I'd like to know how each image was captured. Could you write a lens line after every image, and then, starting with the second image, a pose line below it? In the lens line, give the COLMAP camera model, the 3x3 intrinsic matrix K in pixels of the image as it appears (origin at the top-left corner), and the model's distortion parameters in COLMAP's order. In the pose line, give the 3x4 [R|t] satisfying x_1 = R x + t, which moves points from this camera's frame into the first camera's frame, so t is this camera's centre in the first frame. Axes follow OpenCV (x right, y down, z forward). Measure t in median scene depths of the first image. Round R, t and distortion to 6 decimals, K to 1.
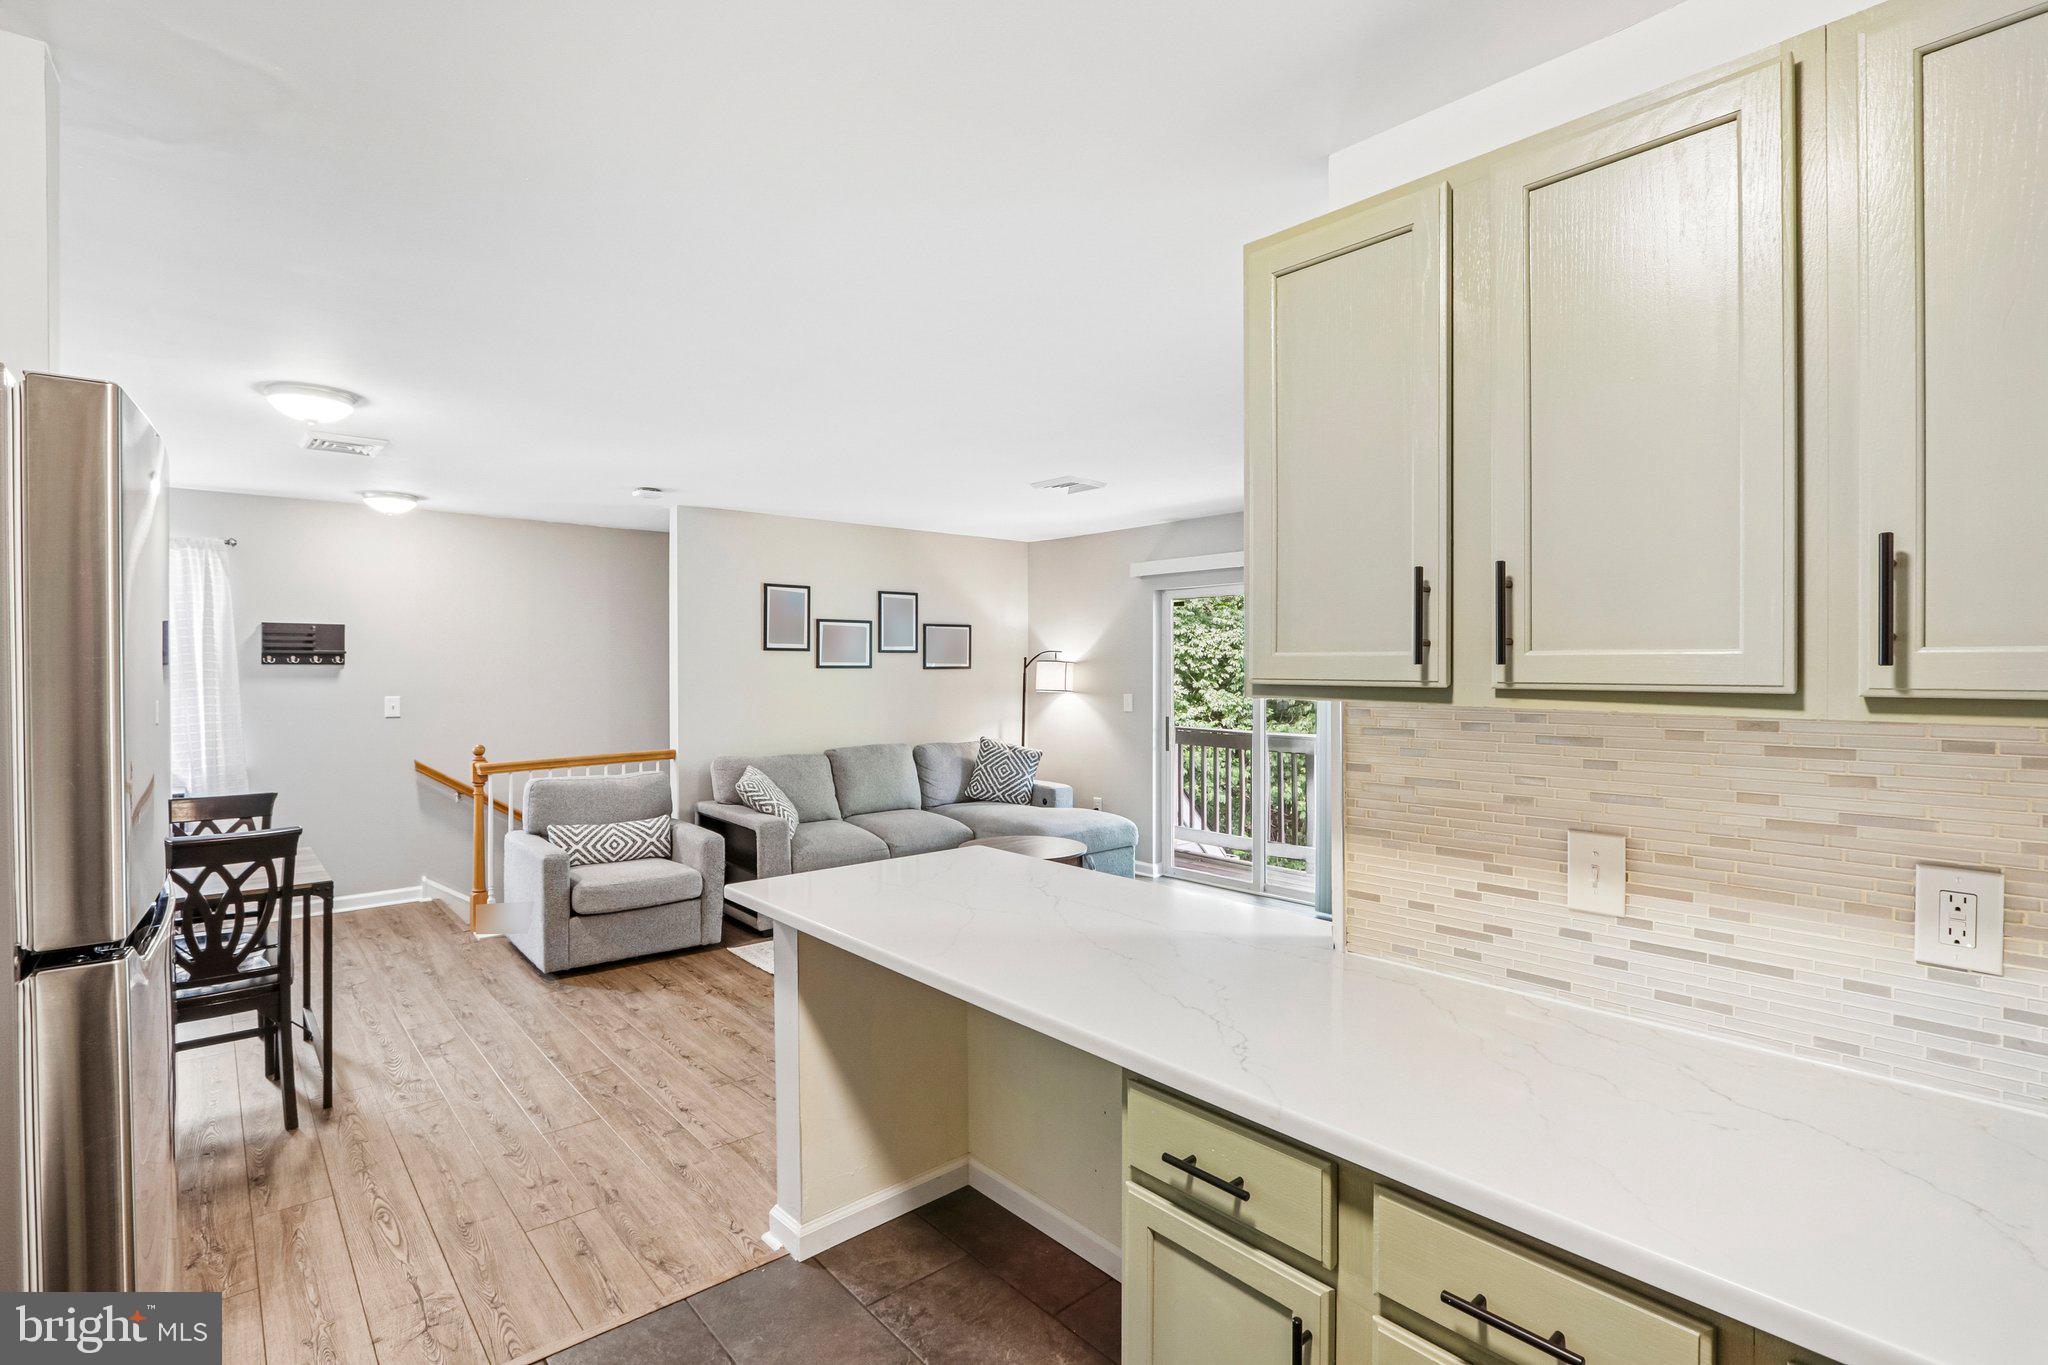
lens RADIAL K [[957.4, 0, 1005.1], [0, 957.4, 670.7], [0, 0, 1]] dist [-0.017764, 0.003441]
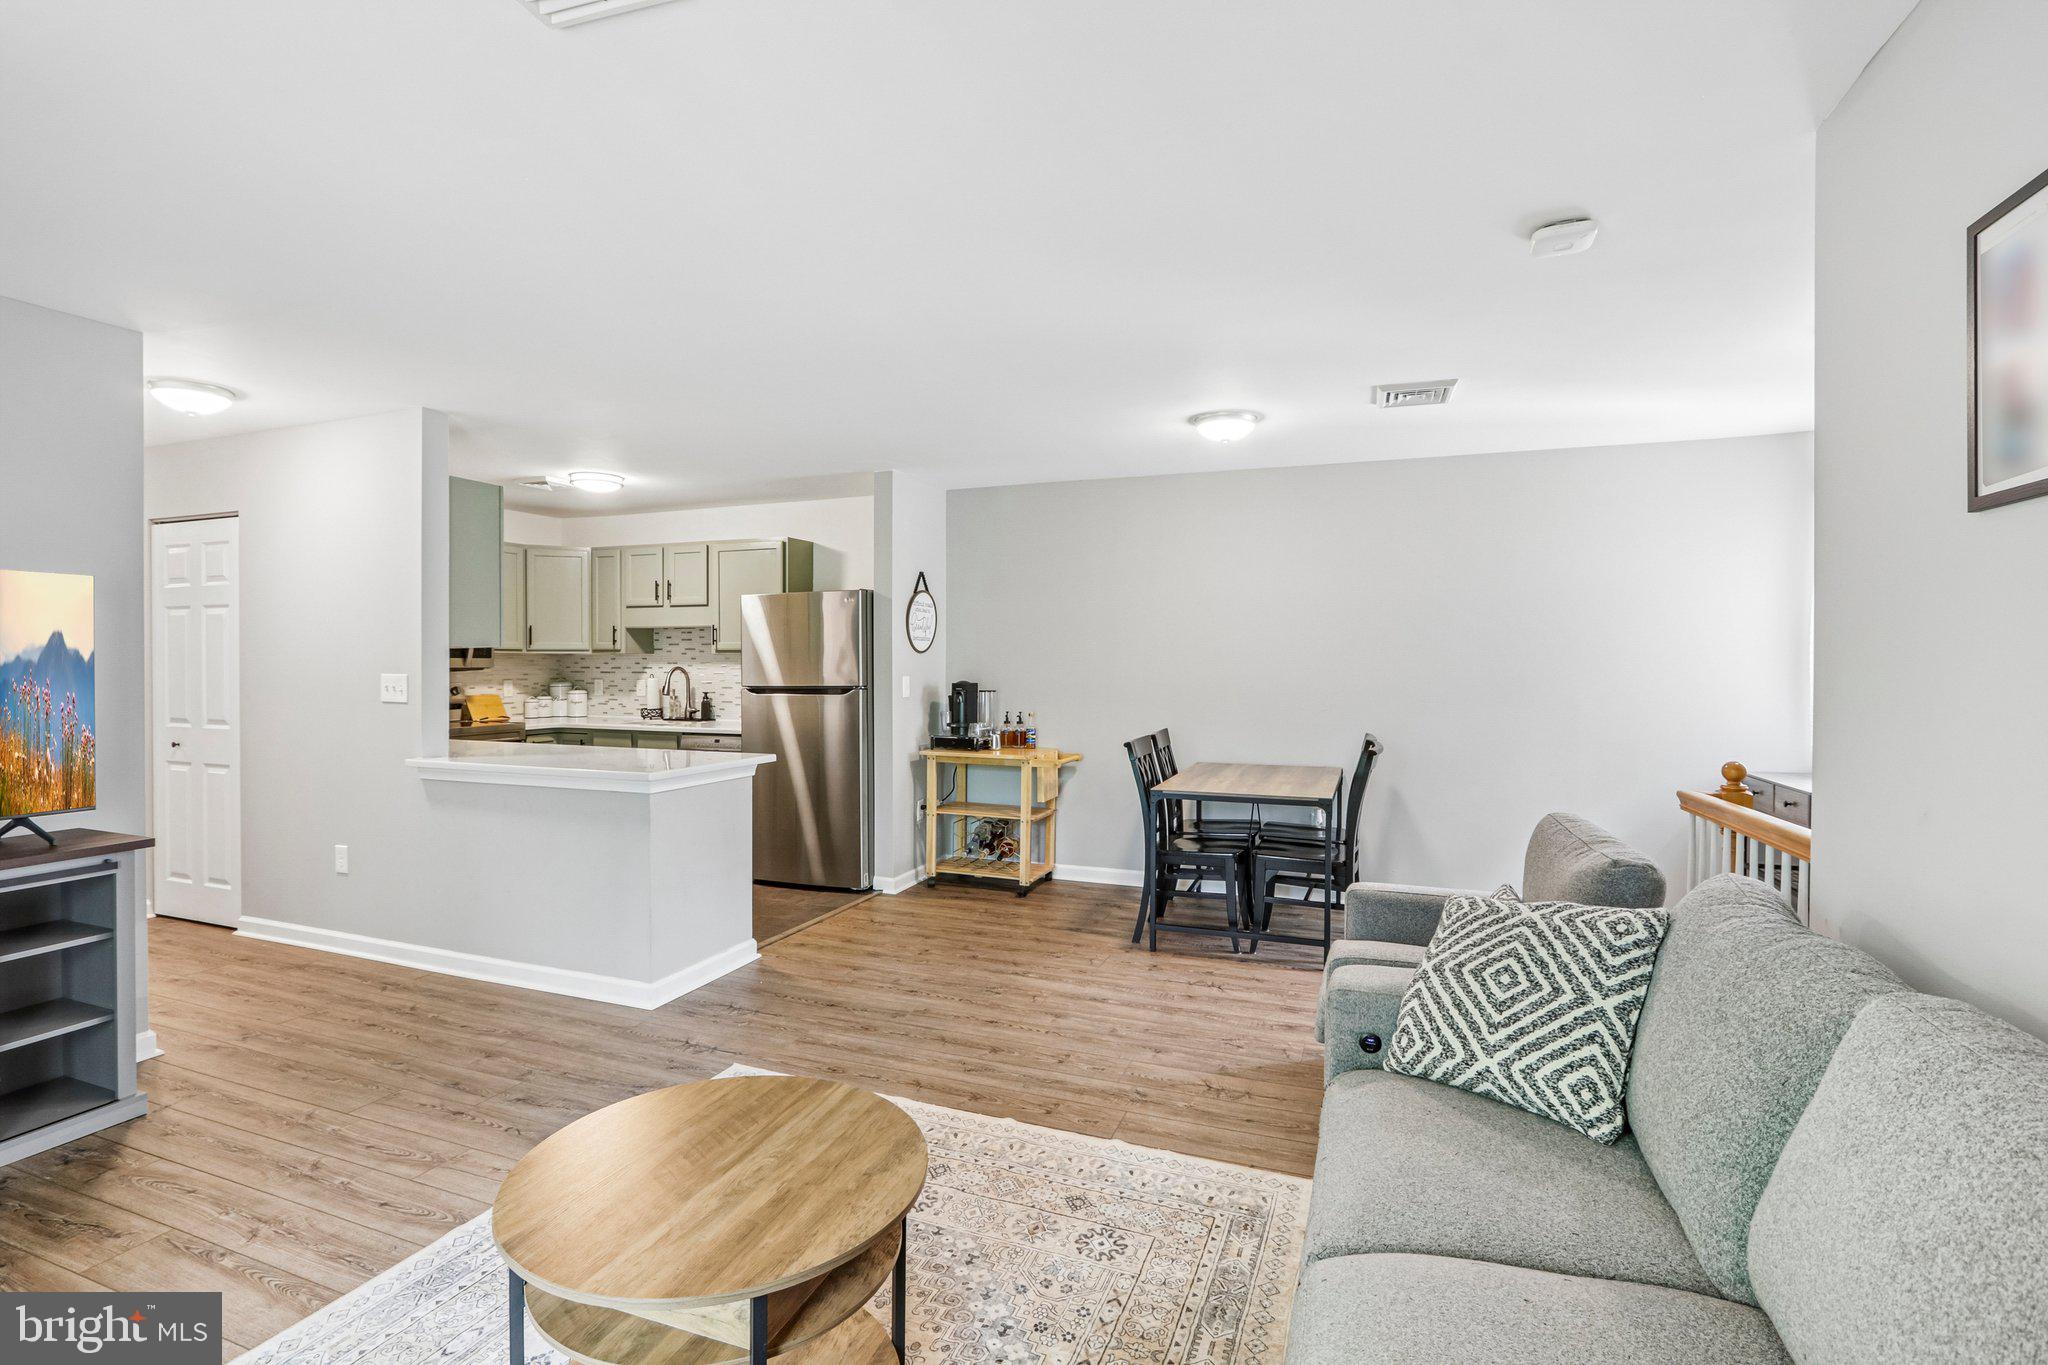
lens RADIAL K [[951.3, 0, 1006.4], [0, 951.3, 672.4], [0, 0, 1]] dist [-0.017835, 0.001649]
pose [[-0.881994, 0.005654, -0.471227, 0.072961], [-0.001311, 0.999895, 0.014450, 0.016744], [0.471259, 0.013363, -0.881894, 1.178548]]
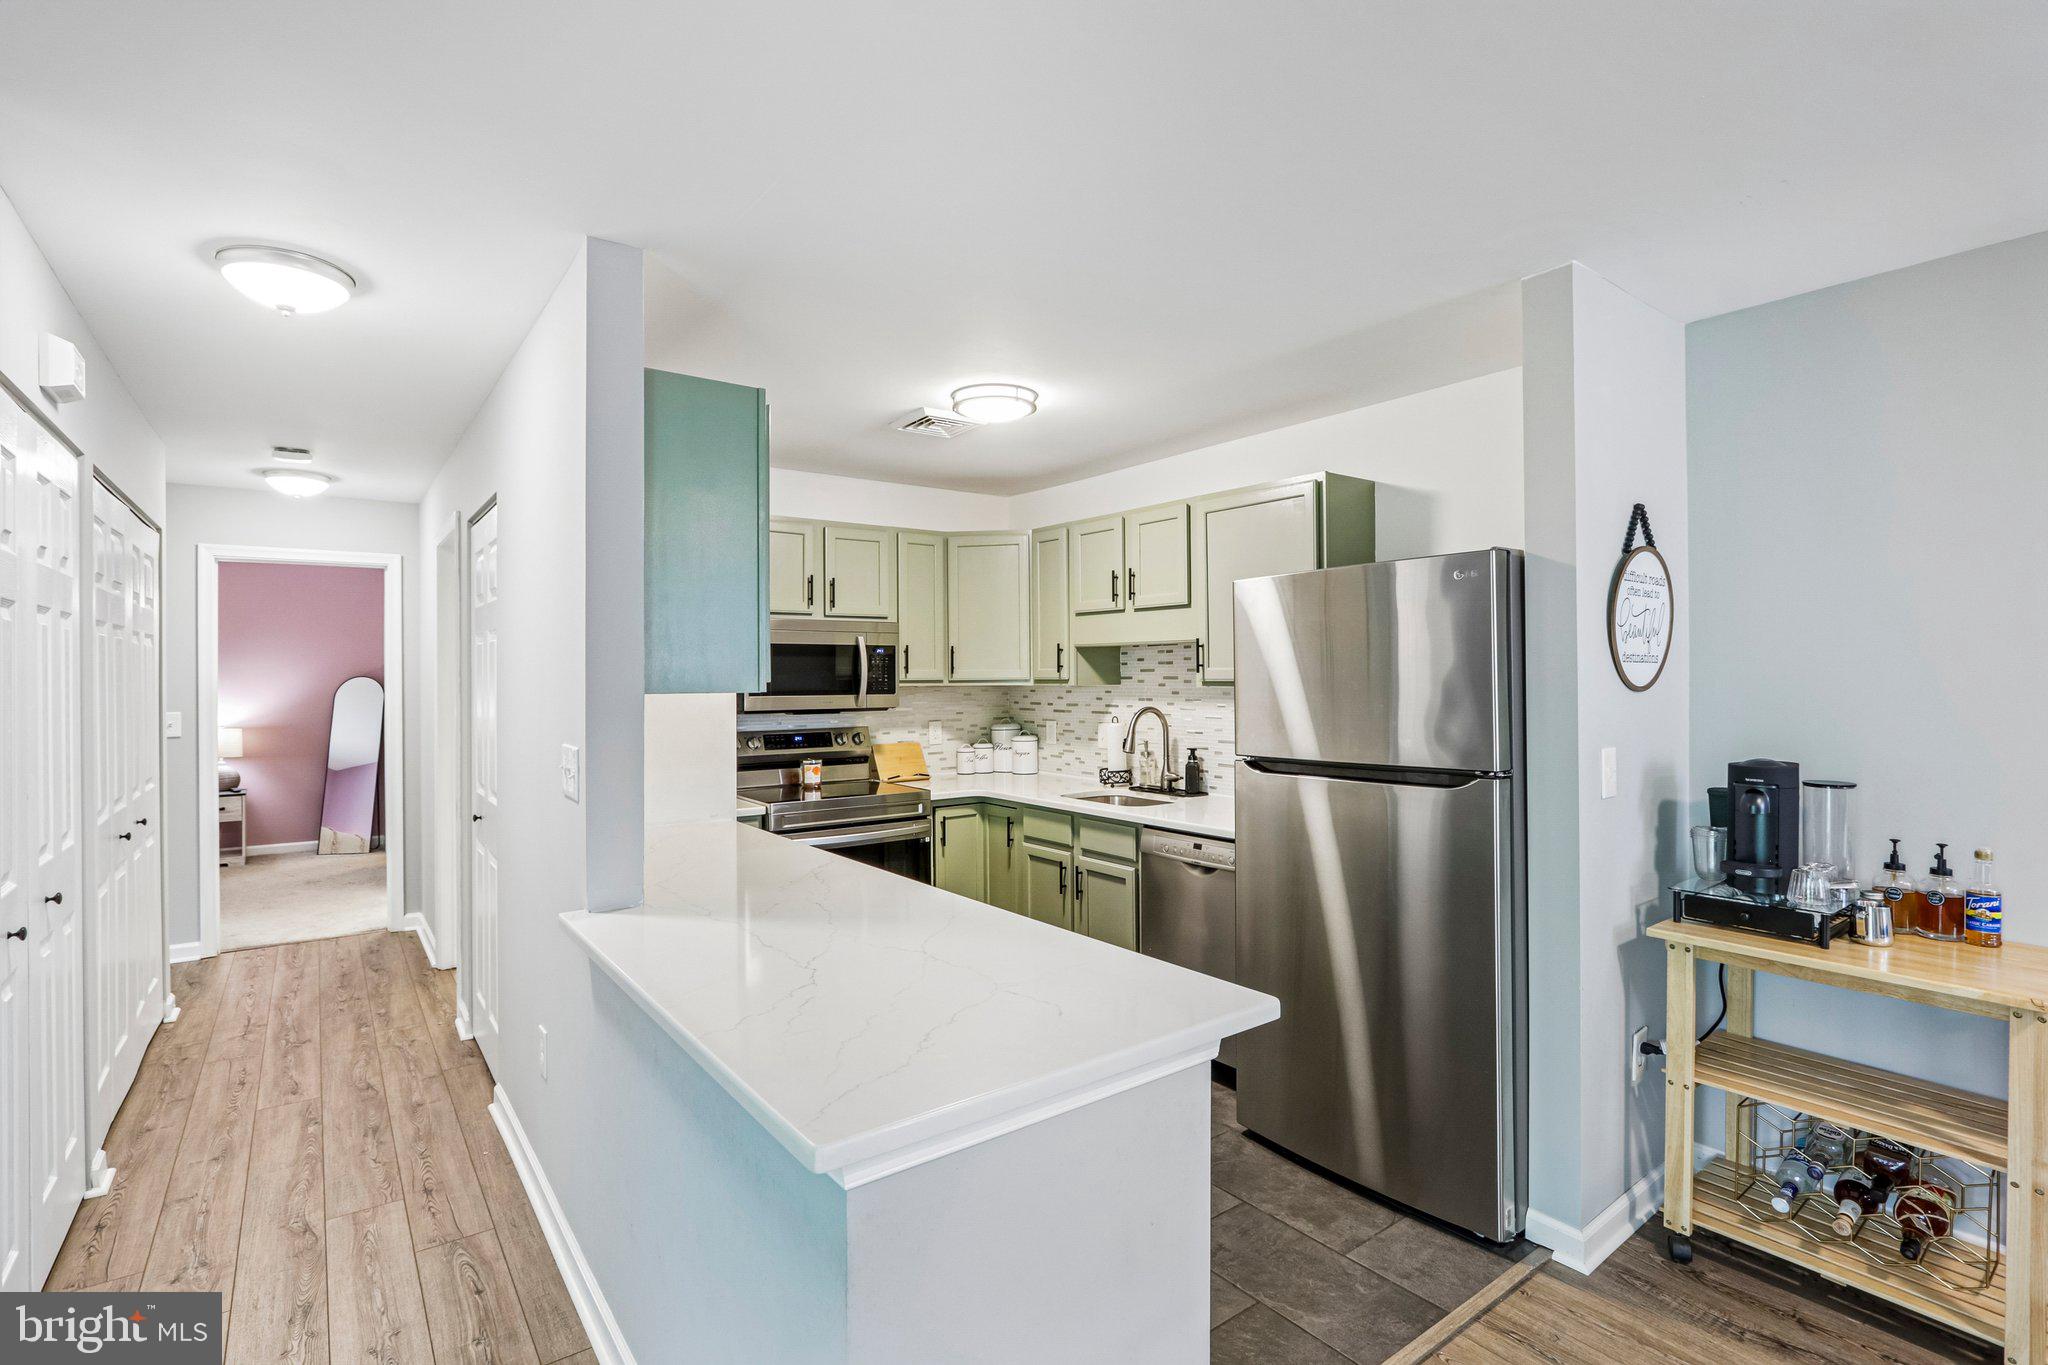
lens RADIAL K [[957.4, 0, 1005.1], [0, 957.4, 670.7], [0, 0, 1]] dist [-0.017764, 0.003441]
pose [[-0.997364, 0.007424, 0.072180, -0.064745], [0.007286, 0.999971, -0.002177, 0.000001], [-0.072194, -0.001645, -0.997389, 0.697749]]
